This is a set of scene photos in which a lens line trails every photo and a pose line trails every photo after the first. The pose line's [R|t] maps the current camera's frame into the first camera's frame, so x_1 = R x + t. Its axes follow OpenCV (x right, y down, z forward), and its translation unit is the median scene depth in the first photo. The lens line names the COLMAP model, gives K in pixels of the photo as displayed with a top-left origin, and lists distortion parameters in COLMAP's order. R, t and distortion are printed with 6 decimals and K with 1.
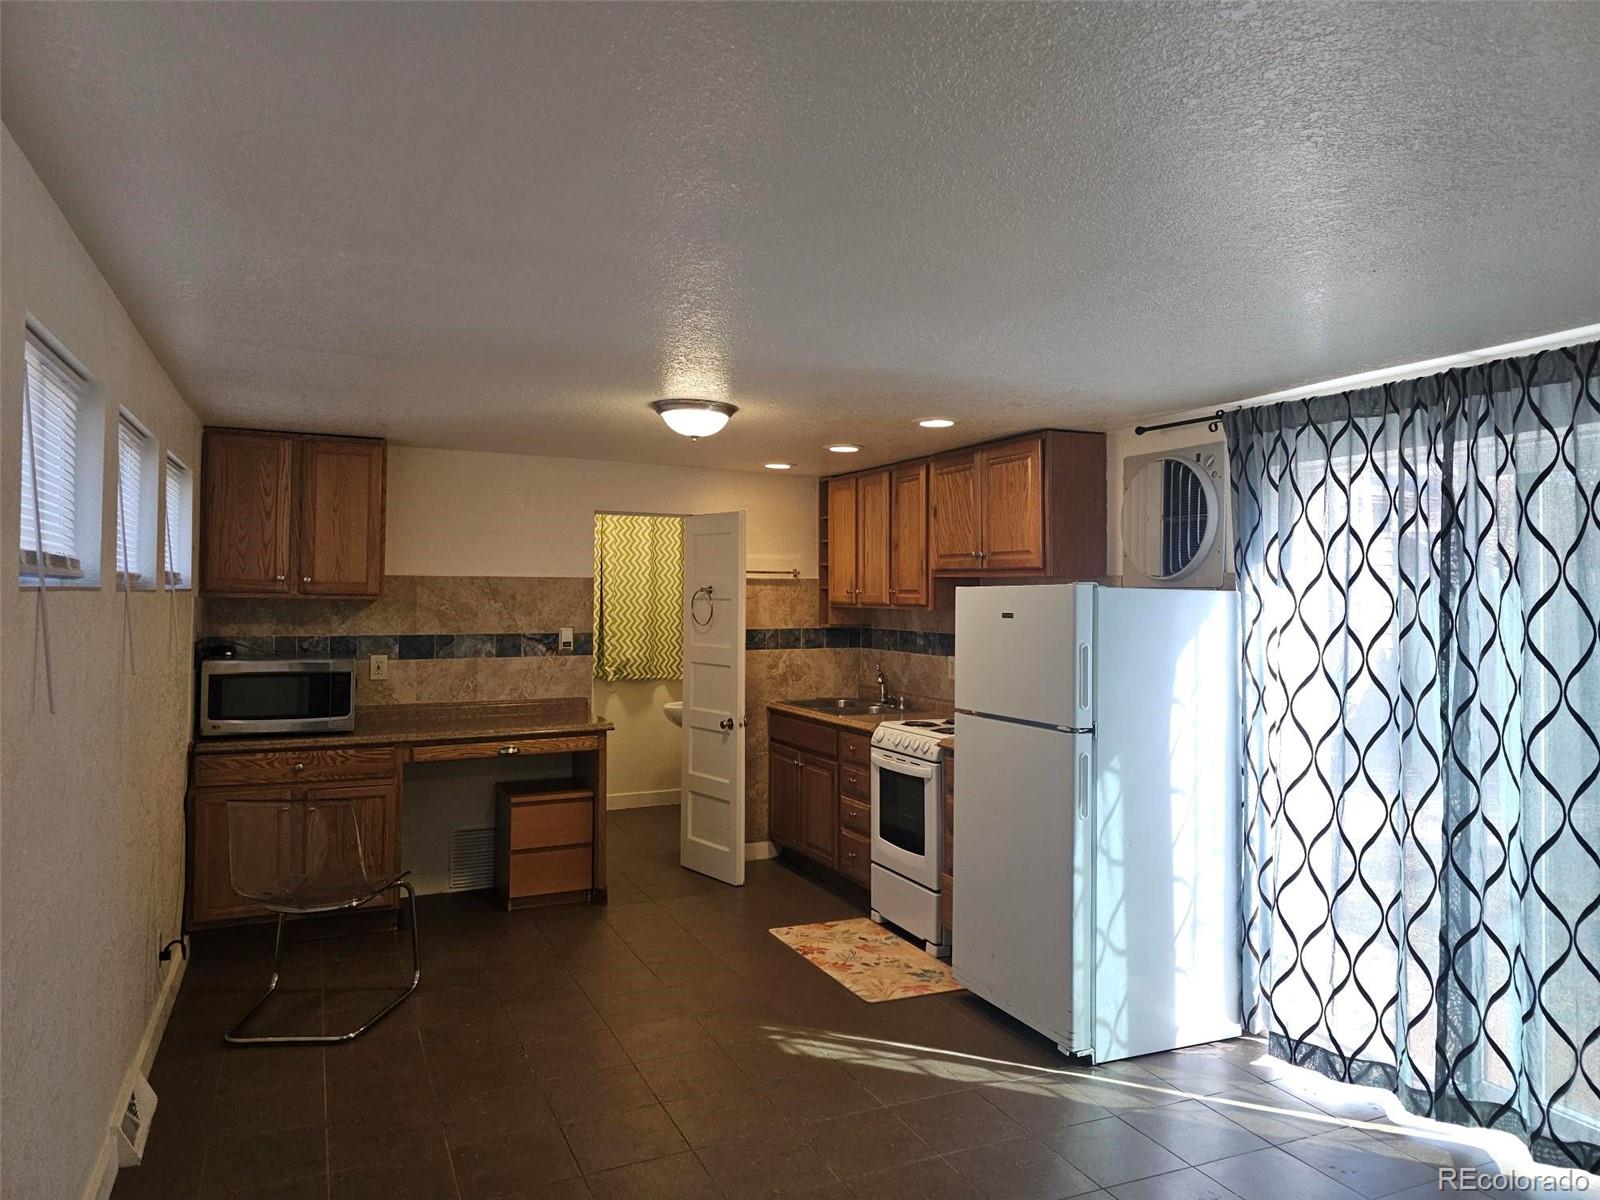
lens RADIAL K [[636.5, 0, 810.7], [0, 636.5, 592.9], [0, 0, 1]] dist [-0.000448, -0.000003]
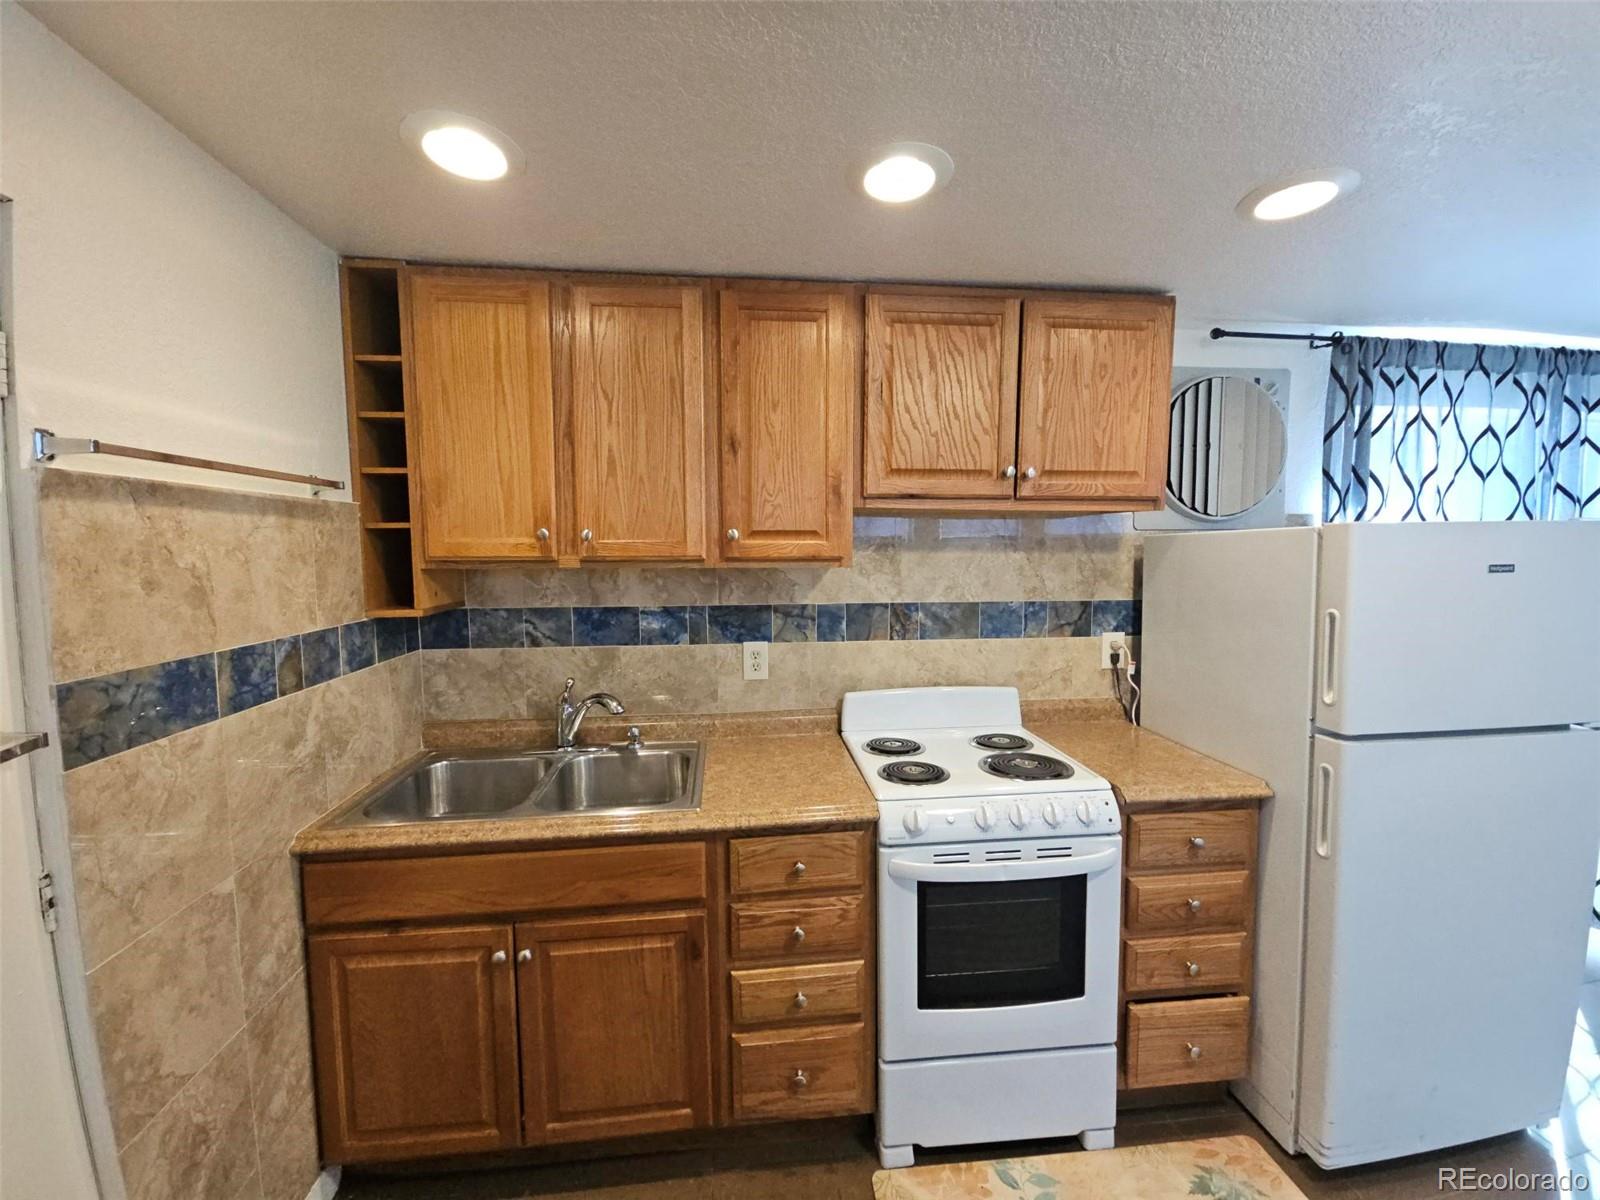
lens RADIAL K [[636.5, 0, 802.3], [0, 636.5, 591.9], [0, 0, 1]] dist [-0.000448, -0.000003]
pose [[0.456086, -0.074341, 0.886825, -0.268746], [0.002993, 0.996627, 0.082006, 0.002398], [-0.889931, -0.034747, 0.454770, 0.632693]]
